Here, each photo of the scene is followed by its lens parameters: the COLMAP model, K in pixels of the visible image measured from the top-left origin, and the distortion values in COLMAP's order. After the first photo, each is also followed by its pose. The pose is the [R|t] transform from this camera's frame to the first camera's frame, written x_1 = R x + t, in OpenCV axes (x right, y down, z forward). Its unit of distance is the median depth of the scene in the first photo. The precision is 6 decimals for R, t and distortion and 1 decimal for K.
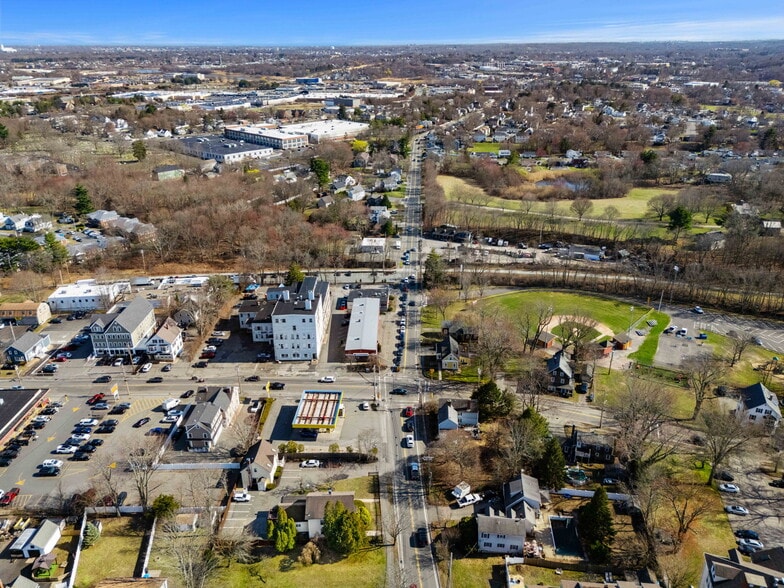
lens RADIAL K [[575.1, 0, 389.4], [0, 575.1, 291.2], [0, 0, 1]] dist [0.092432, -0.093735]
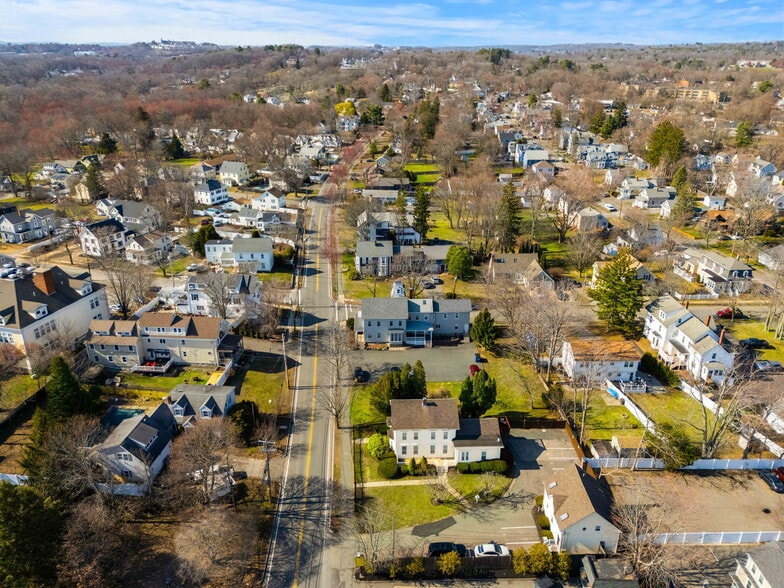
lens RADIAL K [[575.1, 0, 389.4], [0, 575.1, 291.2], [0, 0, 1]] dist [0.092432, -0.093735]
pose [[-0.999894, 0.011271, -0.009212, -0.024204], [0.001159, 0.692480, 0.721436, -0.112863], [0.014511, 0.721349, -0.692420, 0.618022]]
